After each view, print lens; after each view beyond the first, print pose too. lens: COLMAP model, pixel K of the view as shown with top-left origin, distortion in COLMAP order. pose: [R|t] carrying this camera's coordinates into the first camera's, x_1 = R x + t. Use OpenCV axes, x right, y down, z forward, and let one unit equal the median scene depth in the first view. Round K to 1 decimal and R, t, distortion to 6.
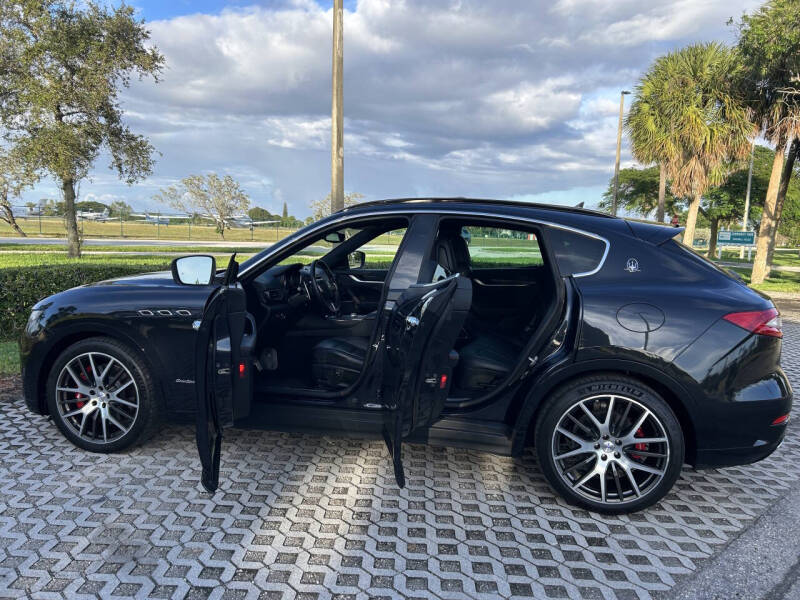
lens RADIAL K [[682.9, 0, 411.4], [0, 682.9, 313.1], [0, 0, 1]] dist [0.047461, -0.034454]
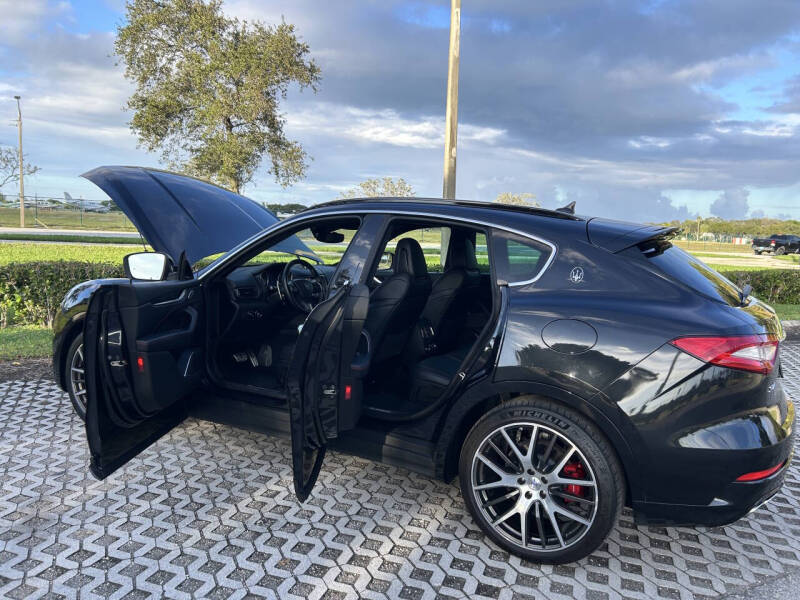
lens RADIAL K [[682.9, 0, 405.6], [0, 682.9, 304.6], [0, 0, 1]] dist [0.047461, -0.034454]
pose [[0.948218, 0.045235, -0.314381, 0.396402], [-0.049725, 0.998743, -0.006273, -0.016774], [0.313702, 0.021580, 0.949276, 0.123789]]
